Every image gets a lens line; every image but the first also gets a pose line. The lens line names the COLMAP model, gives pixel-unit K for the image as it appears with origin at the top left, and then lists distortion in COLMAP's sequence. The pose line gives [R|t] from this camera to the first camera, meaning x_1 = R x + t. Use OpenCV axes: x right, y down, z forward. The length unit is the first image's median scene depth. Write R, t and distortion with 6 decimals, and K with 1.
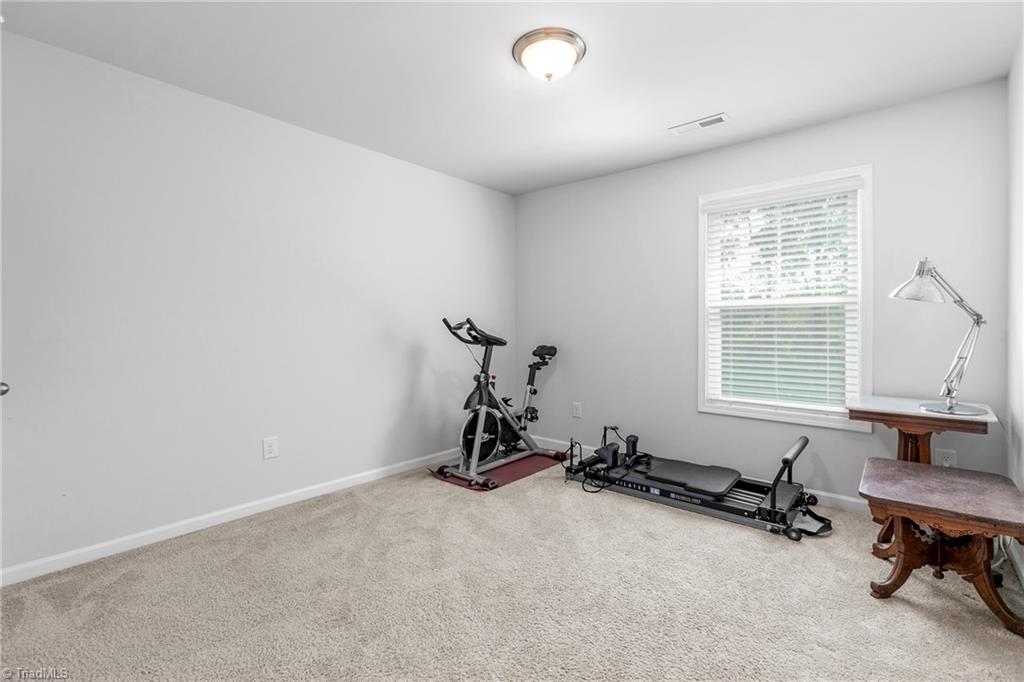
lens RADIAL K [[454.2, 0, 513.3], [0, 454.2, 336.6], [0, 0, 1]] dist [-0.026722, 0.017163]
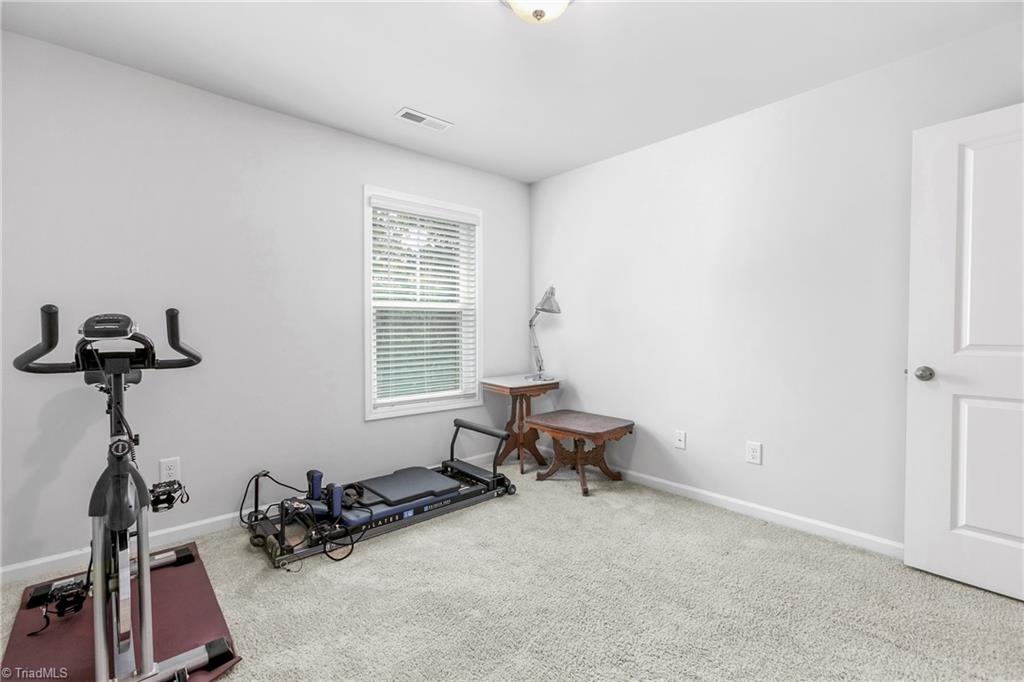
lens RADIAL K [[454.2, 0, 513.3], [0, 454.2, 336.6], [0, 0, 1]] dist [-0.026722, 0.017163]
pose [[0.136344, -0.020024, 0.990459, -0.525445], [0.019737, 0.999652, 0.017493, -0.016245], [-0.990465, 0.017163, 0.136692, 0.664998]]
